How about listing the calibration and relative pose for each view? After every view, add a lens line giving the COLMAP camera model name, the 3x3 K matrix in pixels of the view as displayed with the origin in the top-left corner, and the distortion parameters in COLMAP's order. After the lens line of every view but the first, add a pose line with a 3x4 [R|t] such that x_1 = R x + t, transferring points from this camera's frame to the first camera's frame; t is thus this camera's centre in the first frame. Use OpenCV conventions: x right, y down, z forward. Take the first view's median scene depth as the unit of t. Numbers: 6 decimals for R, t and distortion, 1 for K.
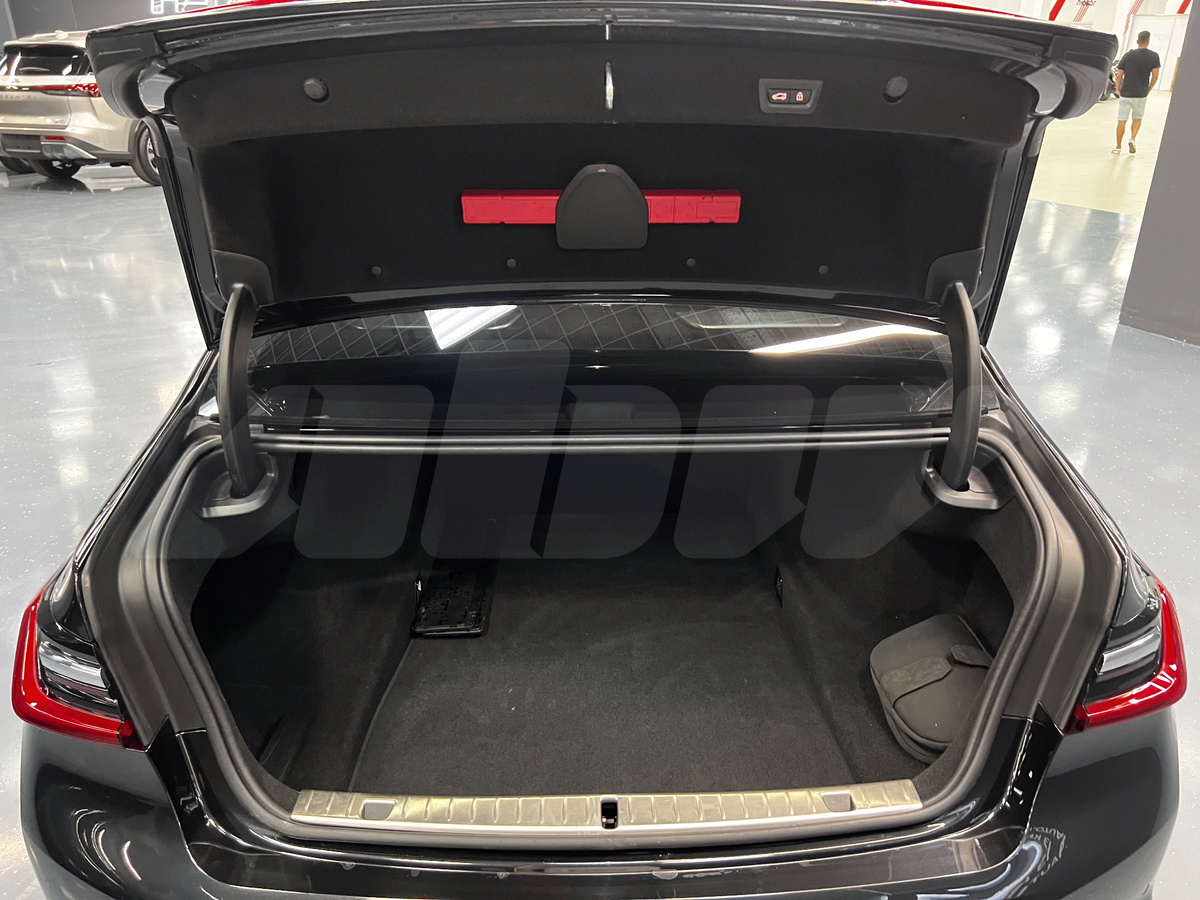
lens RADIAL K [[901.9, 0, 605.6], [0, 901.9, 450.6], [0, 0, 1]] dist [0.072861, -0.087760]
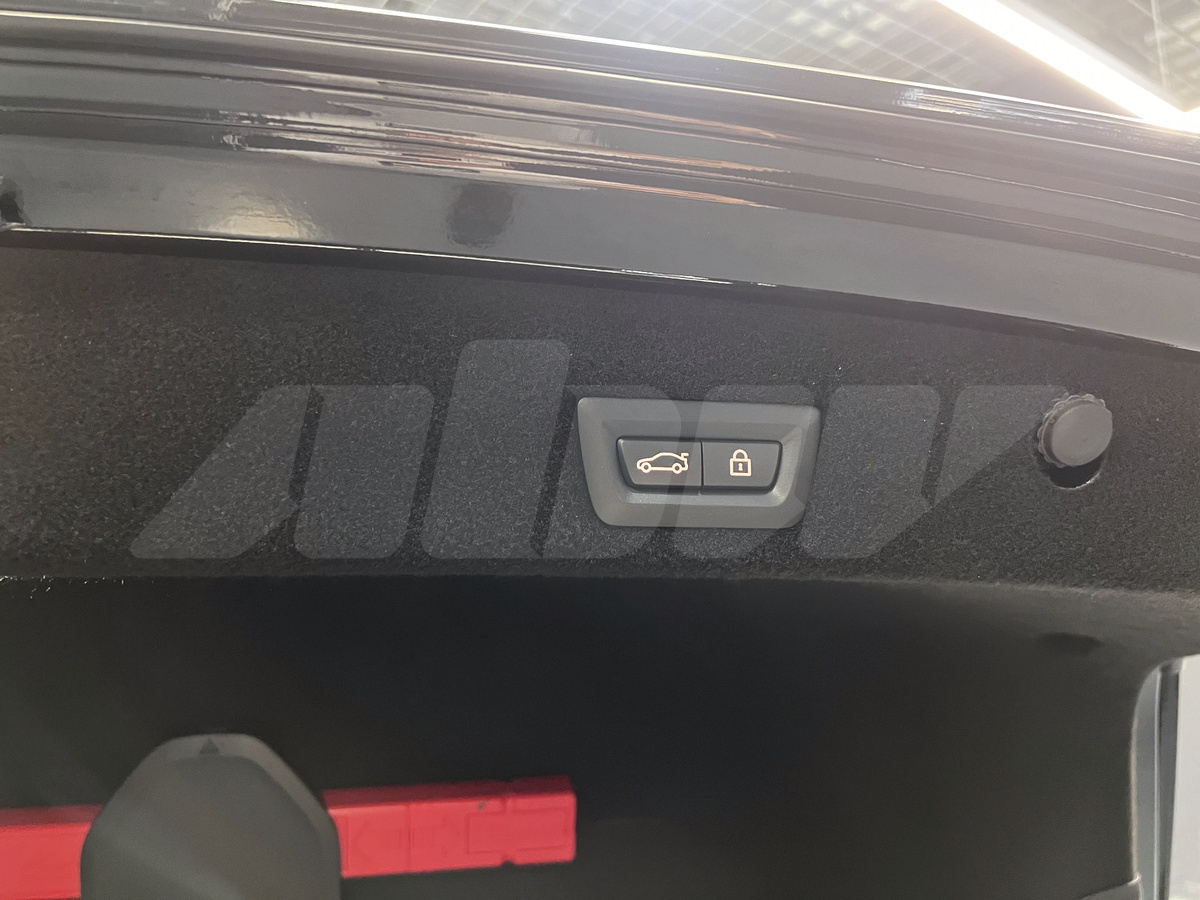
lens RADIAL K [[901.9, 0, 605.6], [0, 901.9, 450.6], [0, 0, 1]] dist [0.072861, -0.087760]
pose [[0.986450, 0.003105, 0.164034, 0.130108], [0.088072, 0.833528, -0.545412, -0.249080], [-0.138420, 0.552469, 0.821960, 0.773651]]
